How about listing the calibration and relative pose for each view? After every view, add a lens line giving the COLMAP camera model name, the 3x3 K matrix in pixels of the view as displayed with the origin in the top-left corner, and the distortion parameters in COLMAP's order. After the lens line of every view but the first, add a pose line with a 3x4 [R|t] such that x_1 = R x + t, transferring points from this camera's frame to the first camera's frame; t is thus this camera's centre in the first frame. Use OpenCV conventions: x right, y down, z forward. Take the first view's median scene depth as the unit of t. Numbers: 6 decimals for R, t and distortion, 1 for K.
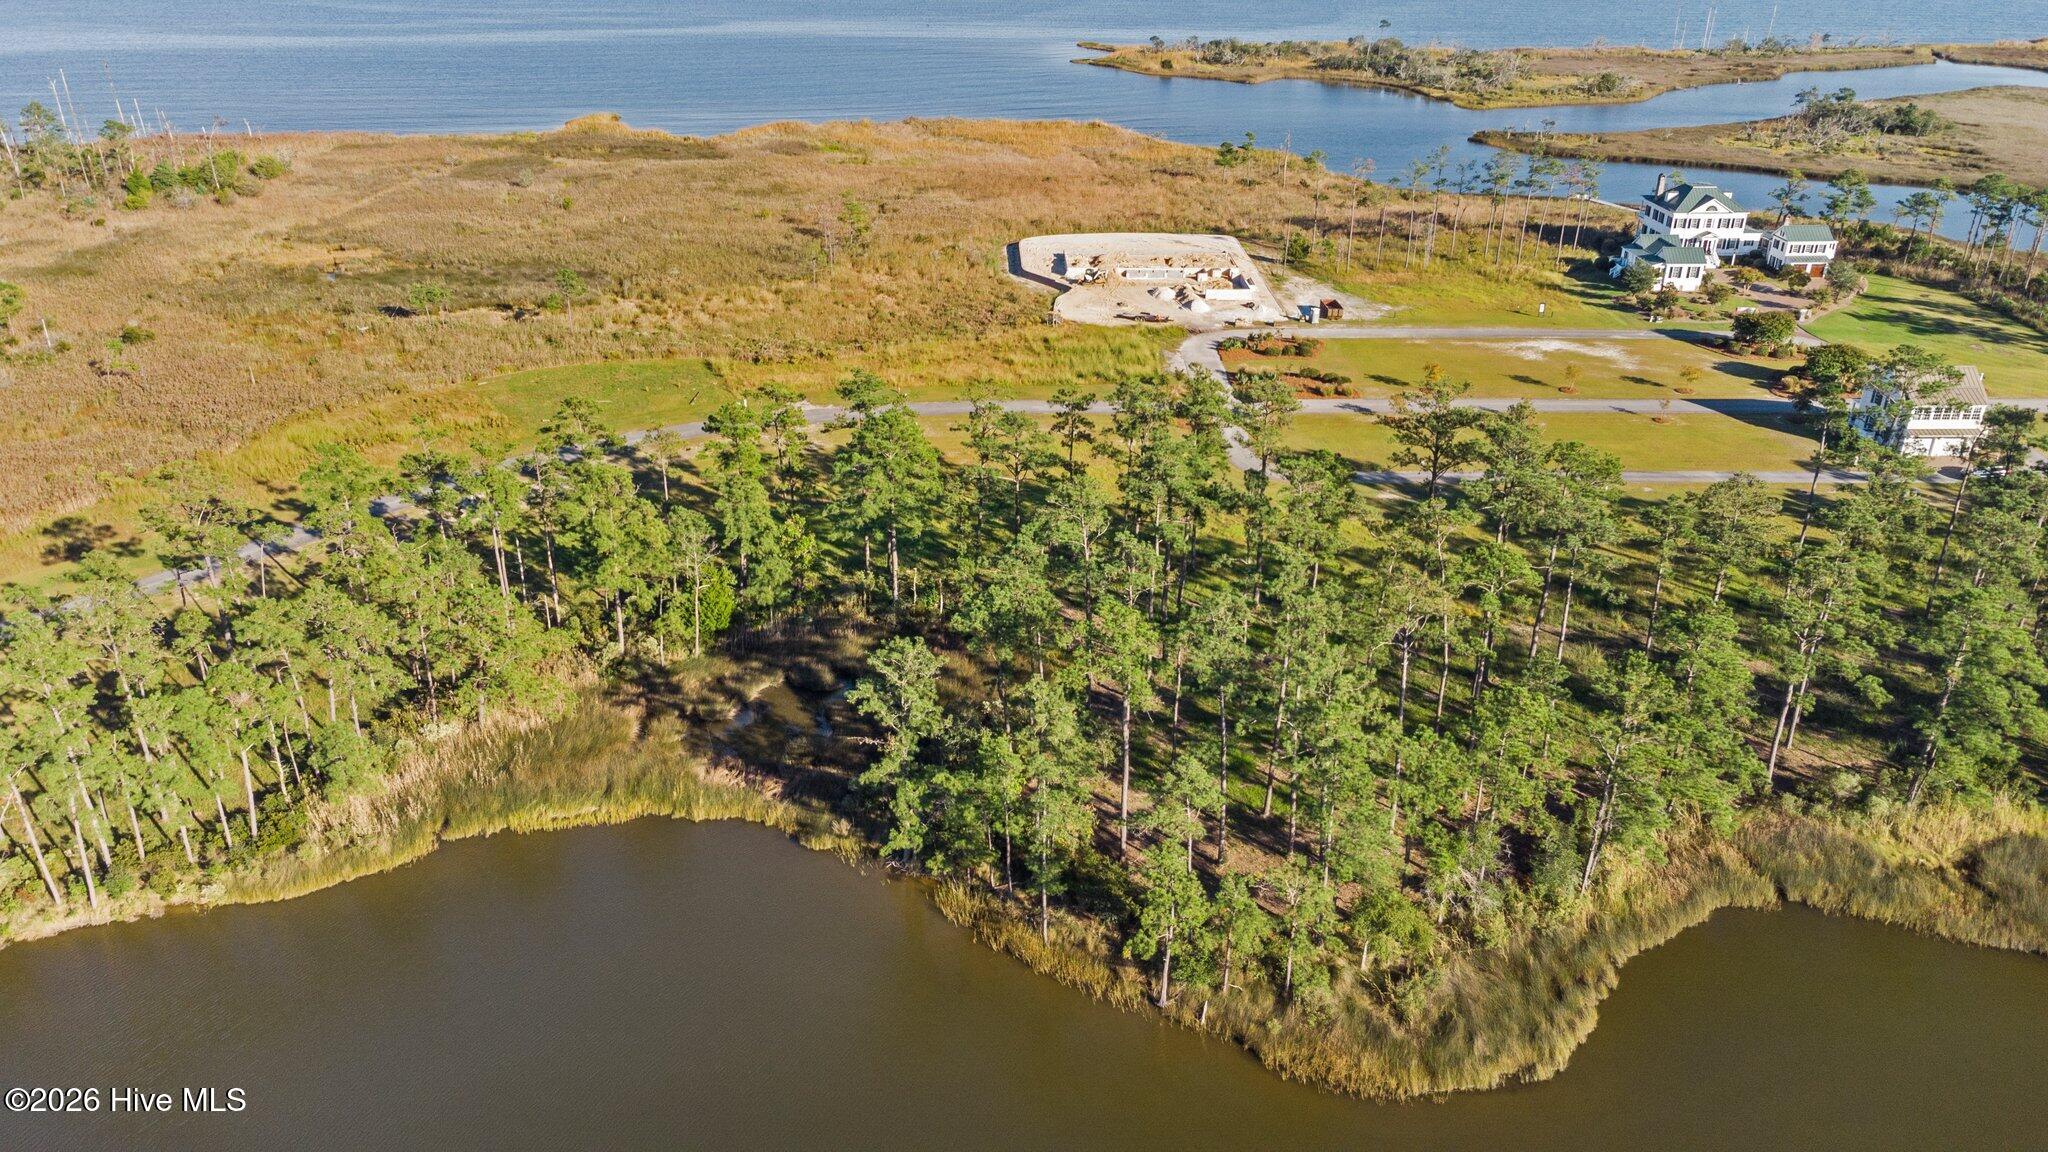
lens RADIAL K [[1566.4, 0, 1039.4], [0, 1566.4, 566.4], [0, 0, 1]] dist [-0.008783, 0.097622]
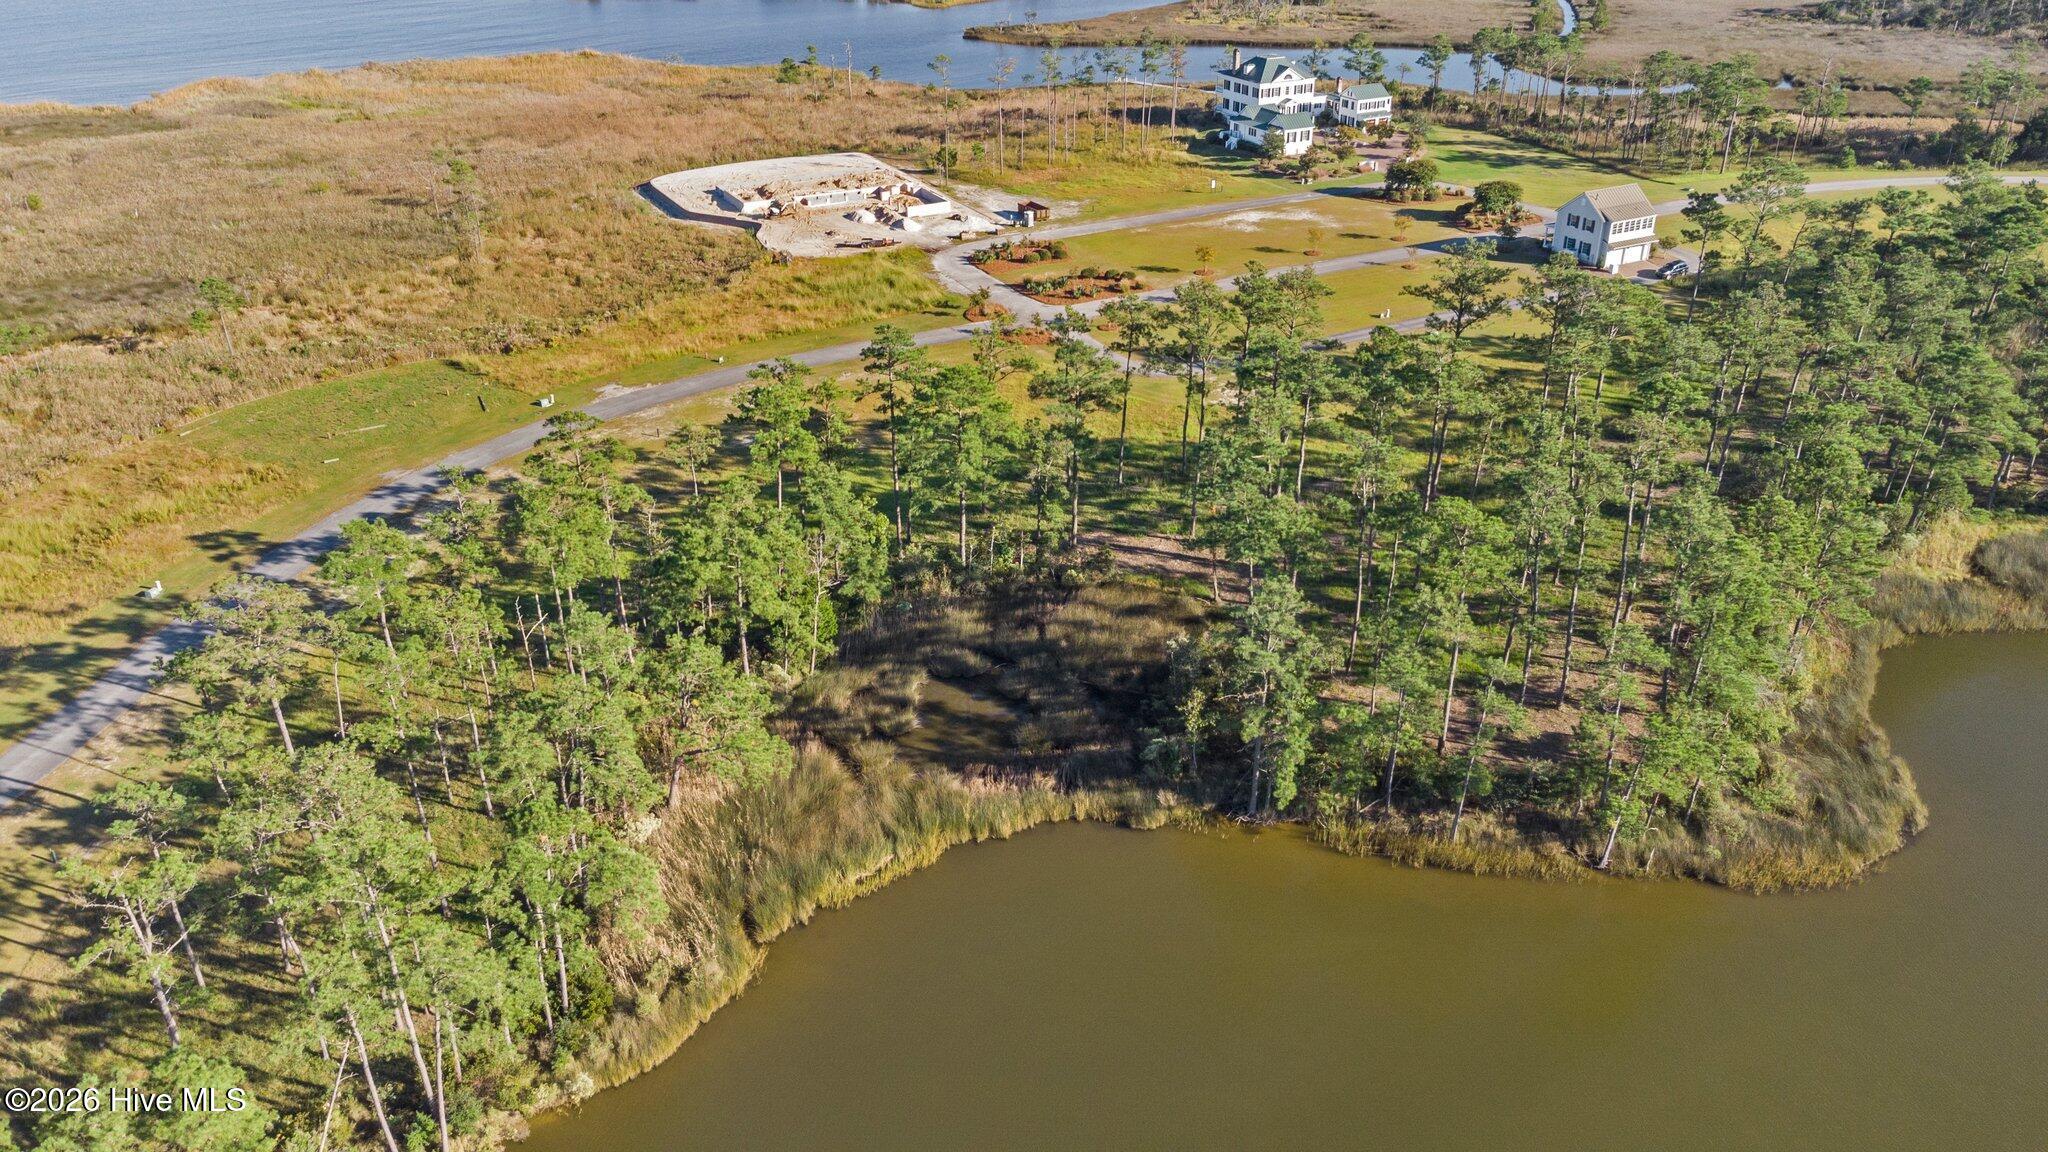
lens RADIAL K [[1566.4, 0, 1039.4], [0, 1566.4, 566.4], [0, 0, 1]] dist [-0.008783, 0.097622]
pose [[0.894319, -0.216583, 0.391516, -0.240265], [0.197098, 0.976259, 0.089837, -0.030322], [-0.401678, -0.003176, 0.915775, 0.080123]]
